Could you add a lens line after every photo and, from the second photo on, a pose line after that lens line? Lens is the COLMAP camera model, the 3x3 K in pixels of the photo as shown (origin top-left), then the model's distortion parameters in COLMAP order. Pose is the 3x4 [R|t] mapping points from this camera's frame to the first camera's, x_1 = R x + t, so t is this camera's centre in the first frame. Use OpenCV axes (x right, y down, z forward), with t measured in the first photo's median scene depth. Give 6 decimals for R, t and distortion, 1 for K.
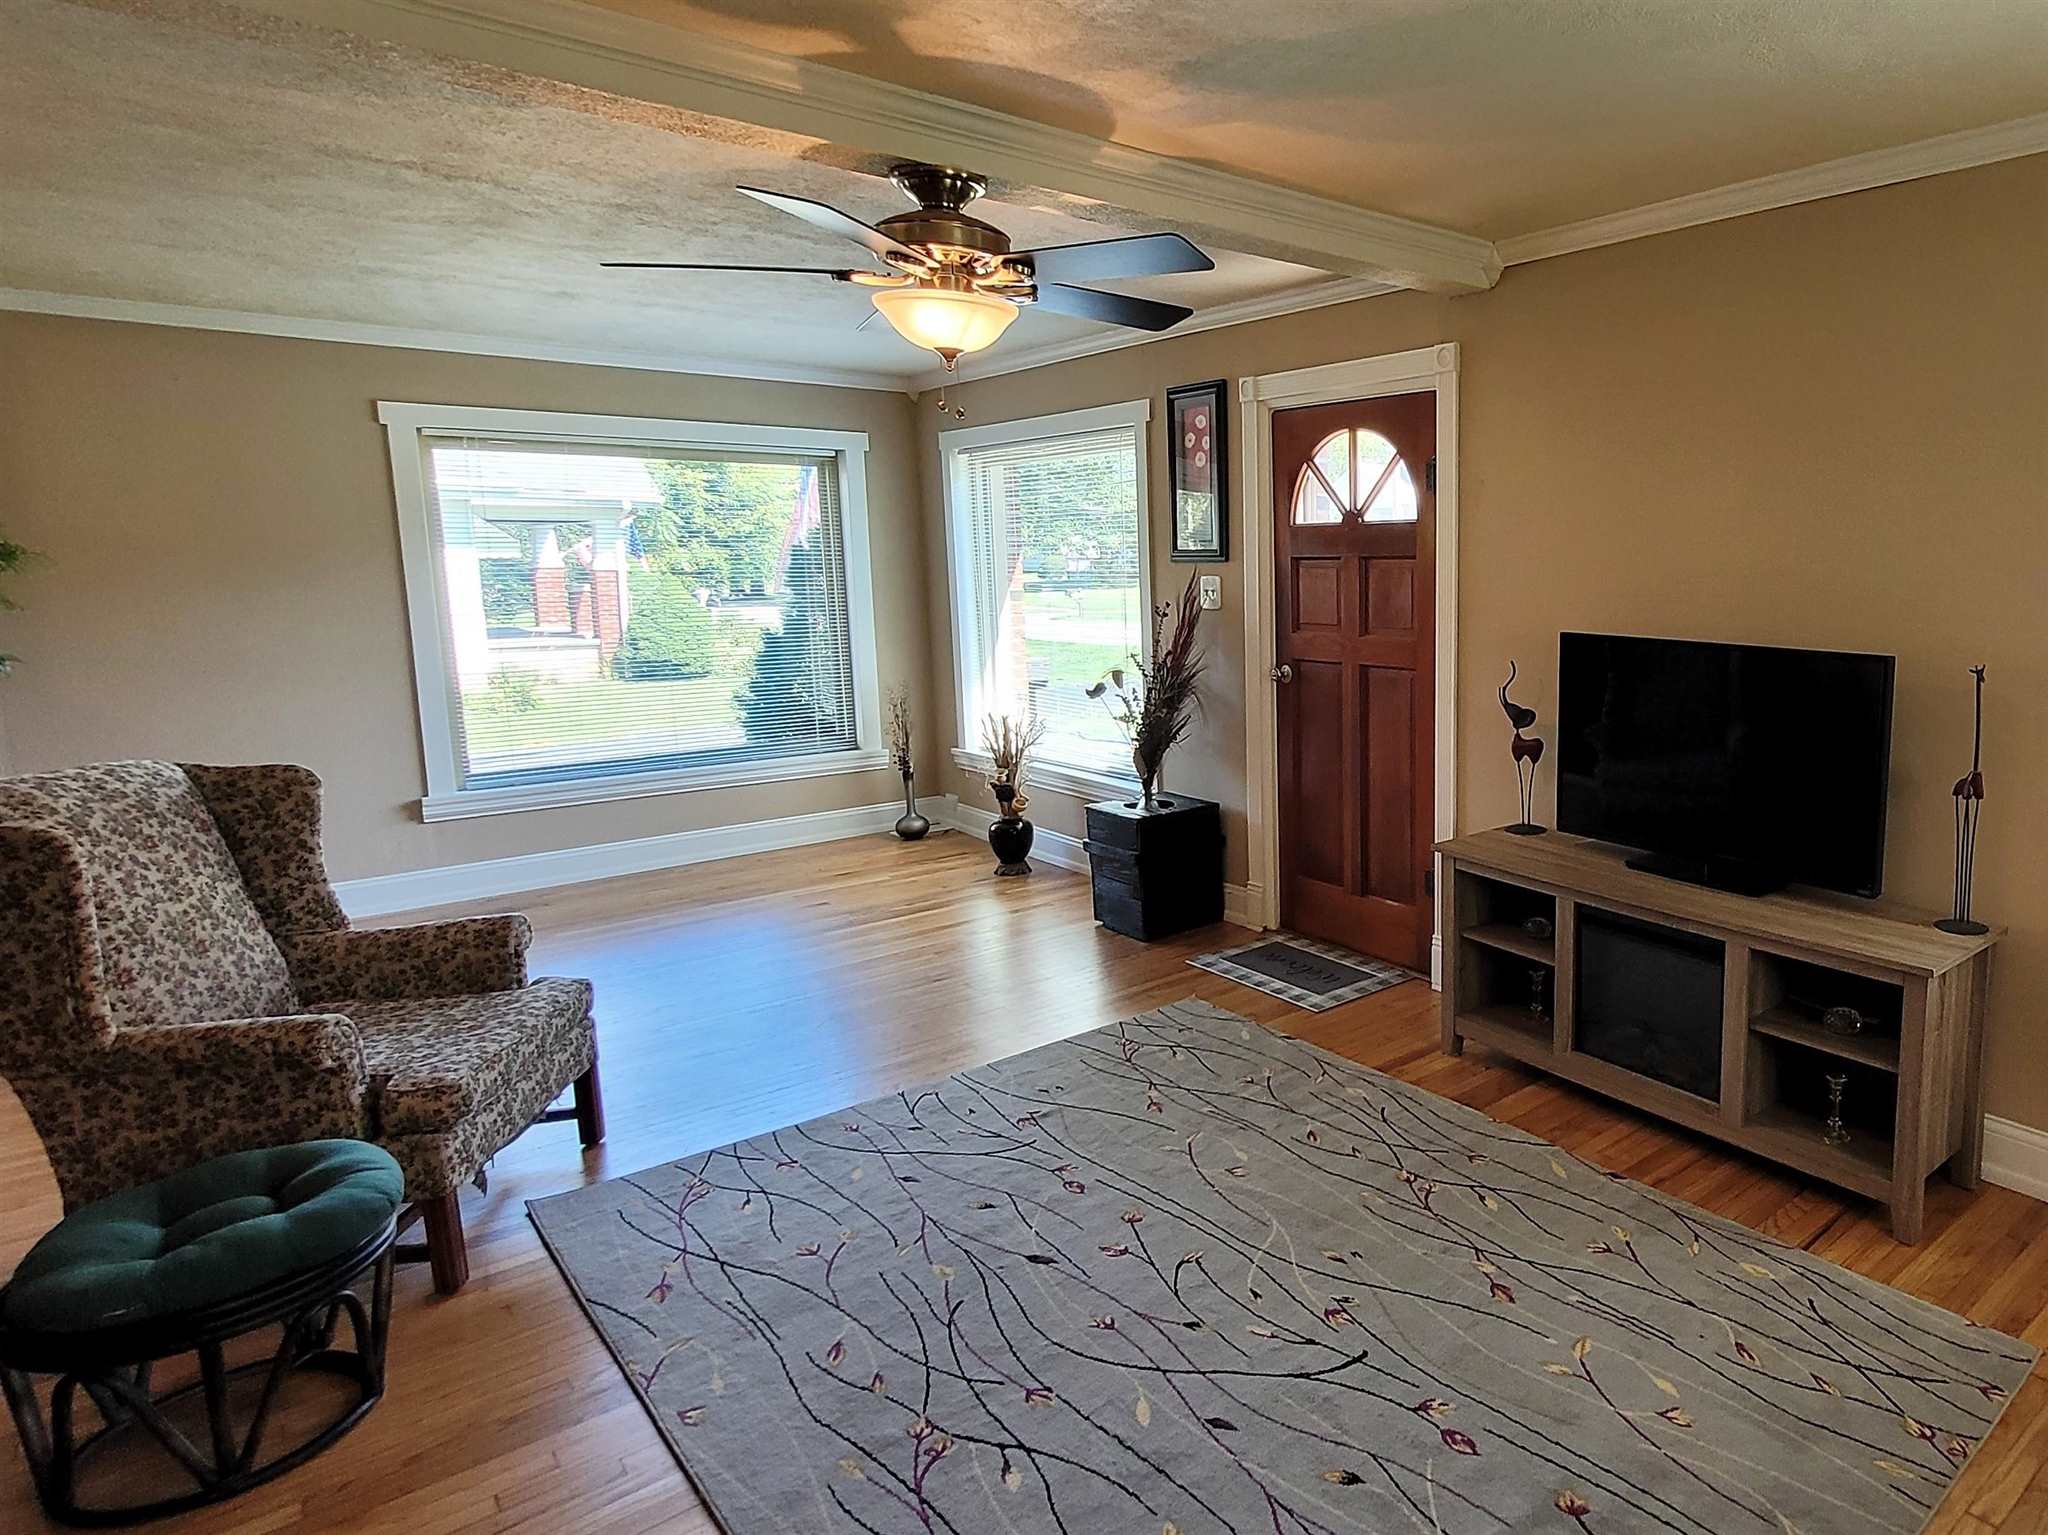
lens RADIAL K [[1202.9, 0, 1479.5], [0, 1202.9, 766.5], [0, 0, 1]] dist [-0.052843, 0.000505]
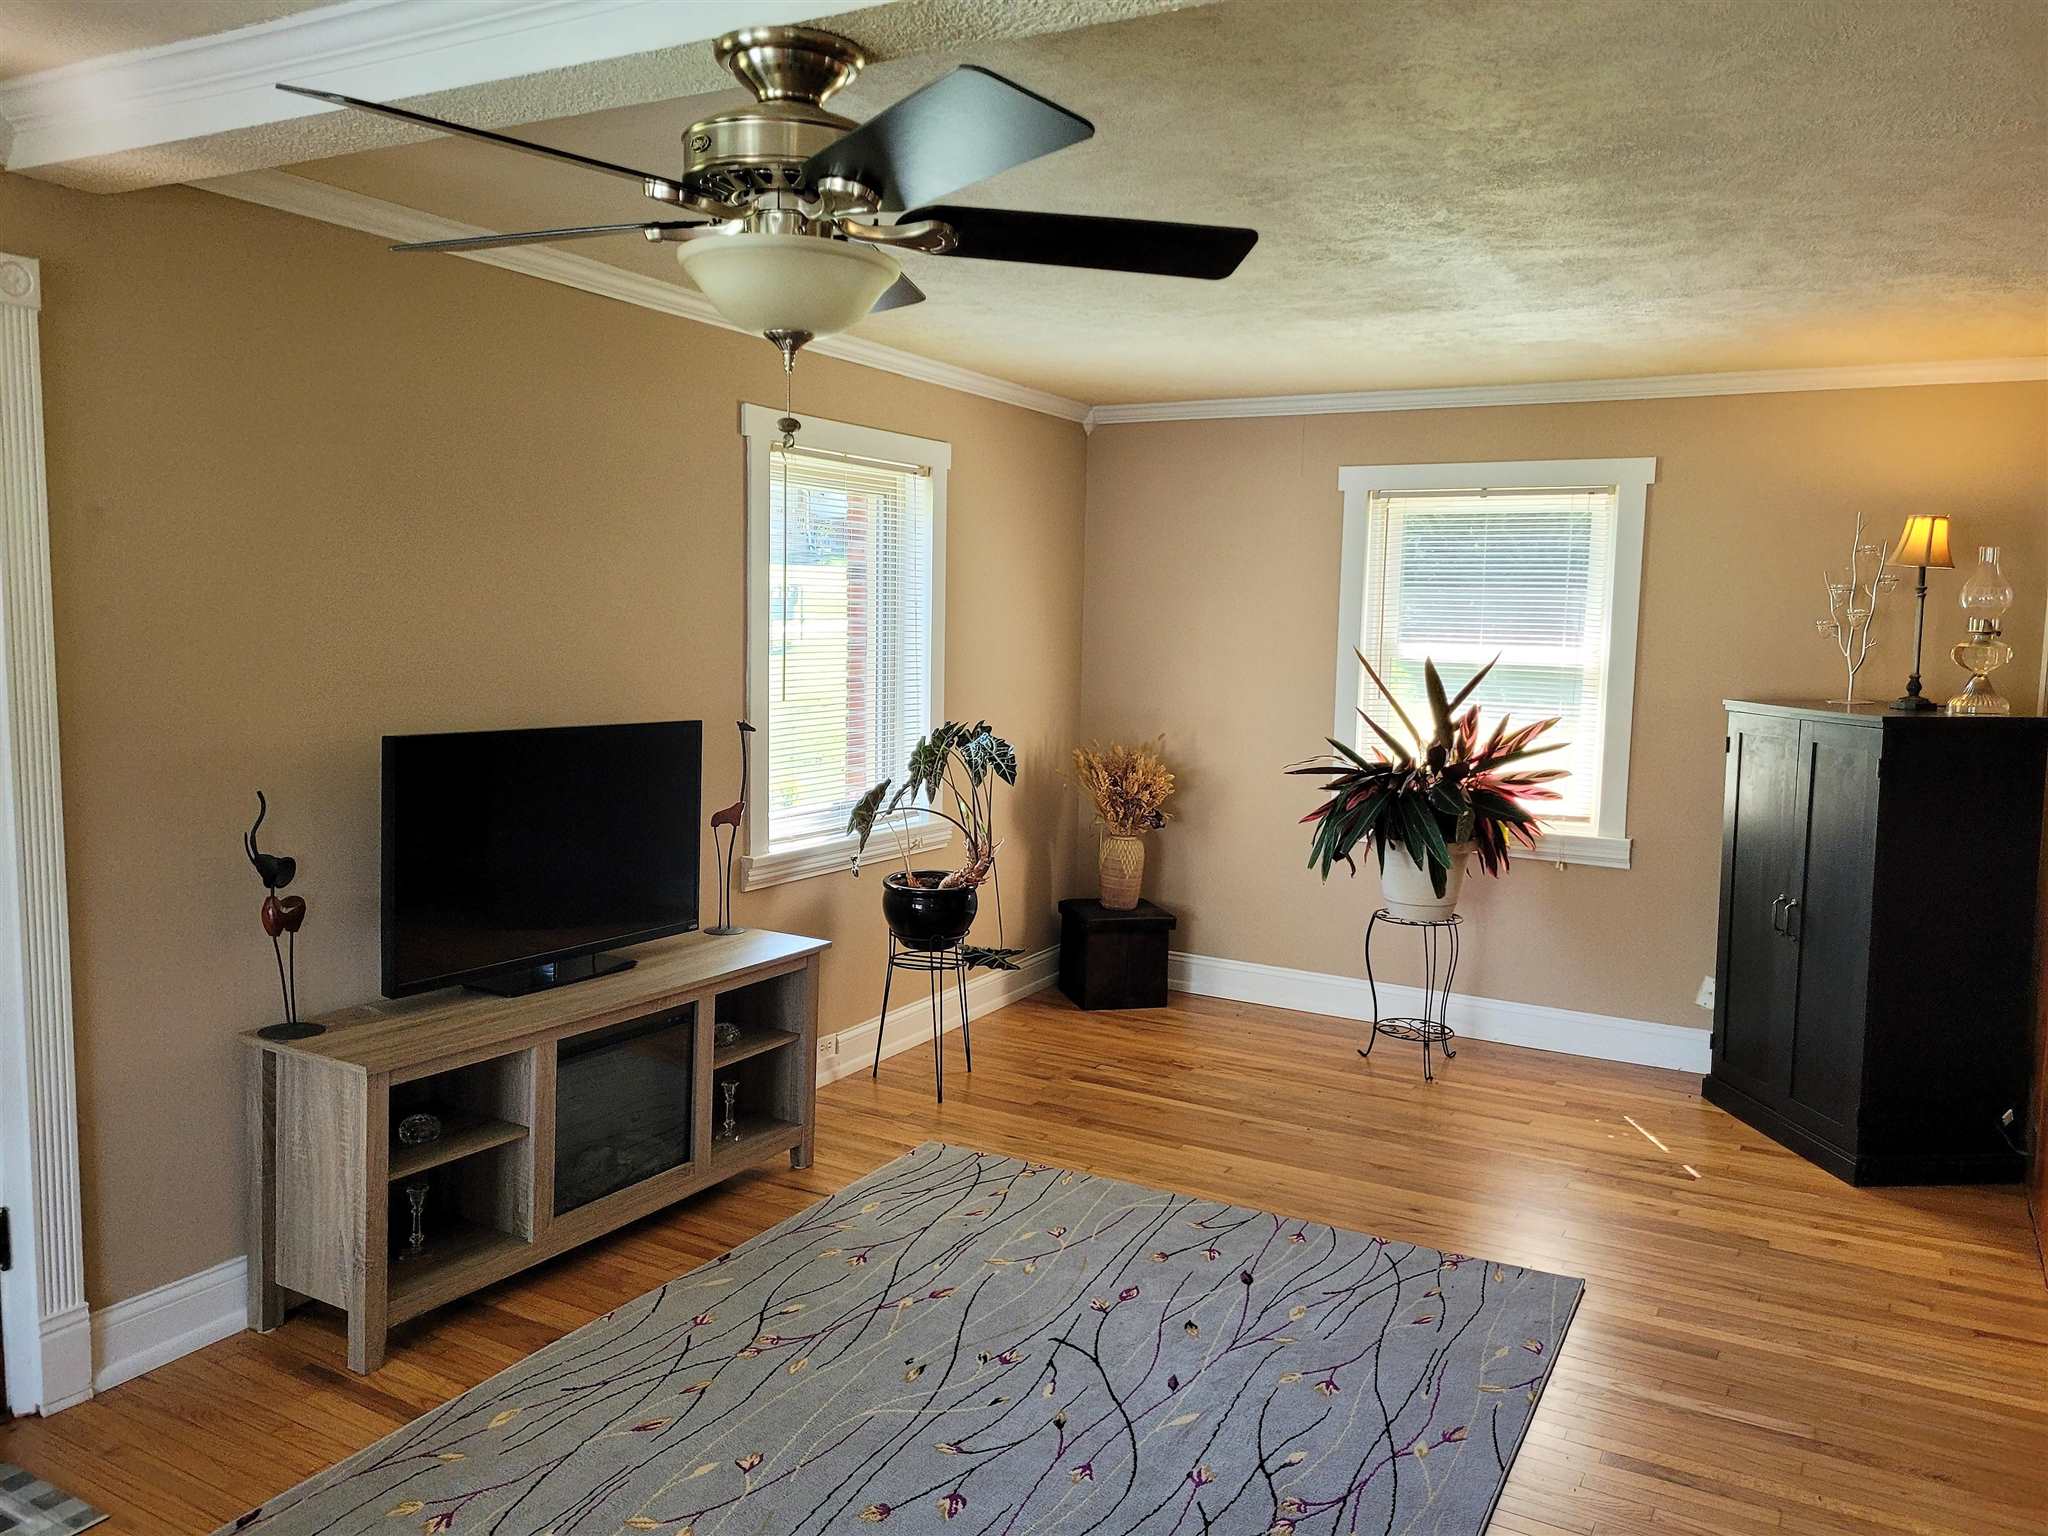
lens RADIAL K [[1517.5, 0, 1032.4], [0, 1517.5, 763.2], [0, 0, 1]] dist [0.058965, -0.044783]
pose [[-0.232314, -0.106397, 0.966804, -0.899953], [0.135833, 0.980709, 0.140567, -0.164996], [-0.963109, 0.163980, -0.213380, 0.756862]]
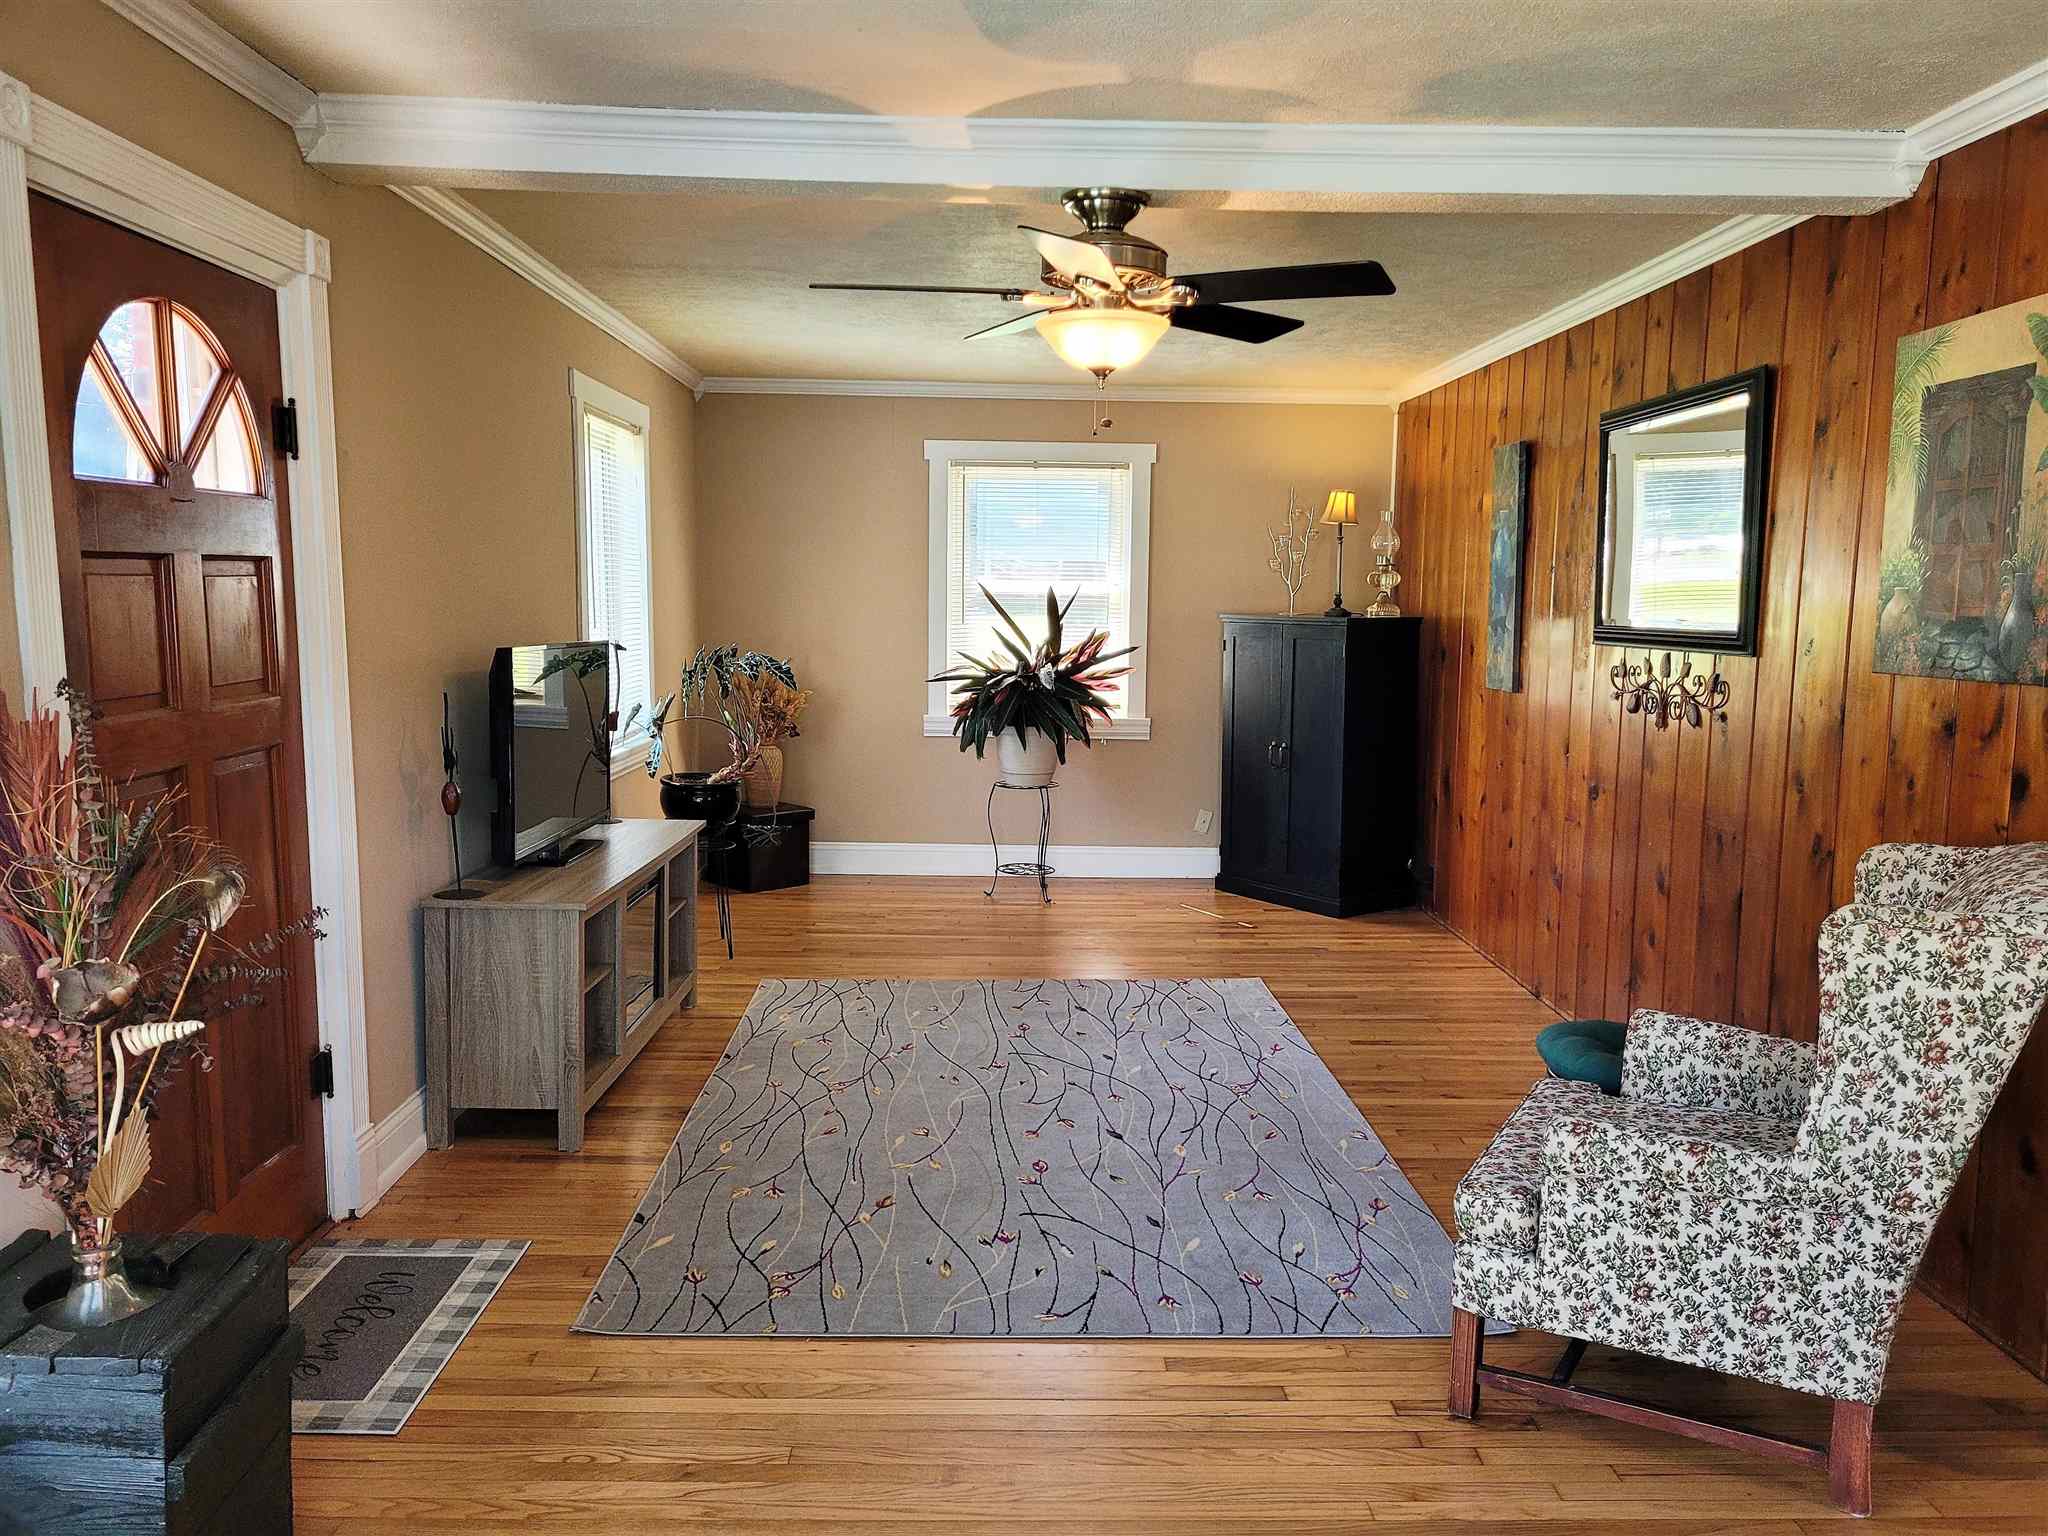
lens RADIAL K [[1517.5, 0, 1032.4], [0, 1517.5, 763.2], [0, 0, 1]] dist [0.058965, -0.044783]
pose [[-0.691675, -0.096919, 0.715676, -0.979361], [0.101230, 0.968161, 0.228945, -0.235814], [-0.715079, 0.230804, -0.659842, 1.397004]]
